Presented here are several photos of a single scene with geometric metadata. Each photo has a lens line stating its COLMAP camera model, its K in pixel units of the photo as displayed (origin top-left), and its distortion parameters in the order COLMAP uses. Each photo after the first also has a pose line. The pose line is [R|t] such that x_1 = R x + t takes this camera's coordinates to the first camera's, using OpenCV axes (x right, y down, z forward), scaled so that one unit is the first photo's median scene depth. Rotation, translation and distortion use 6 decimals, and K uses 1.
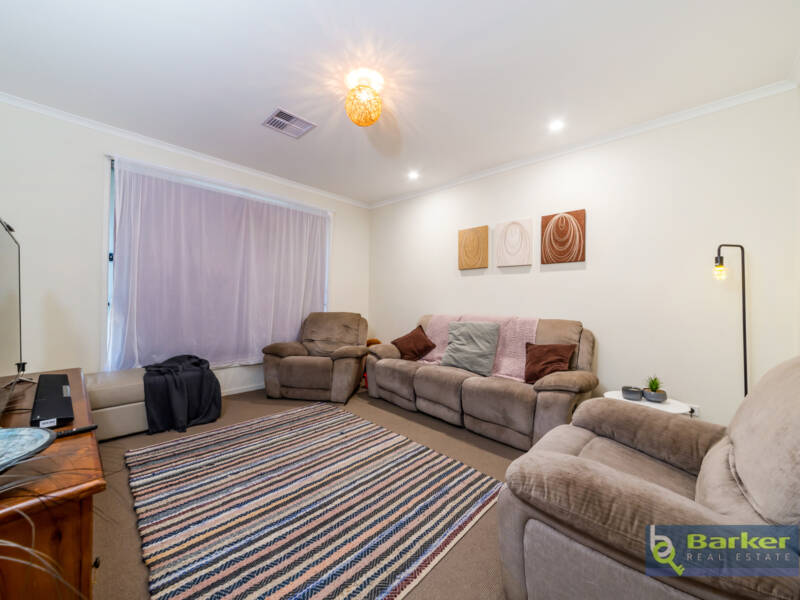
lens RADIAL K [[289.2, 0, 413.2], [0, 289.2, 301.4], [0, 0, 1]] dist [0.000060, -0.000036]
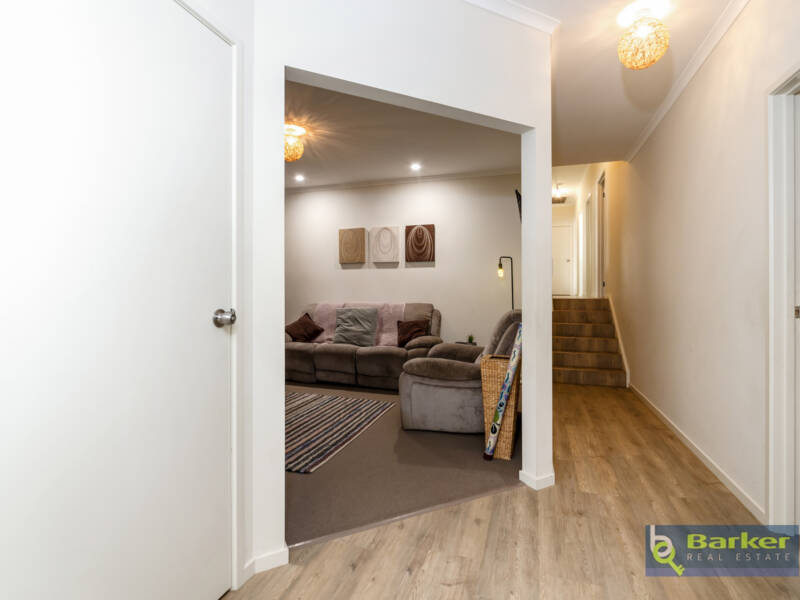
lens RADIAL K [[398.7, 0, 400.0], [0, 398.7, 300.0], [0, 0, 1]] dist [-0.000093, -0.000007]
pose [[0.905901, -0.024011, 0.422807, -0.368593], [0.014207, 0.999552, 0.026325, -0.004152], [-0.423250, -0.017841, 0.905837, -0.664475]]
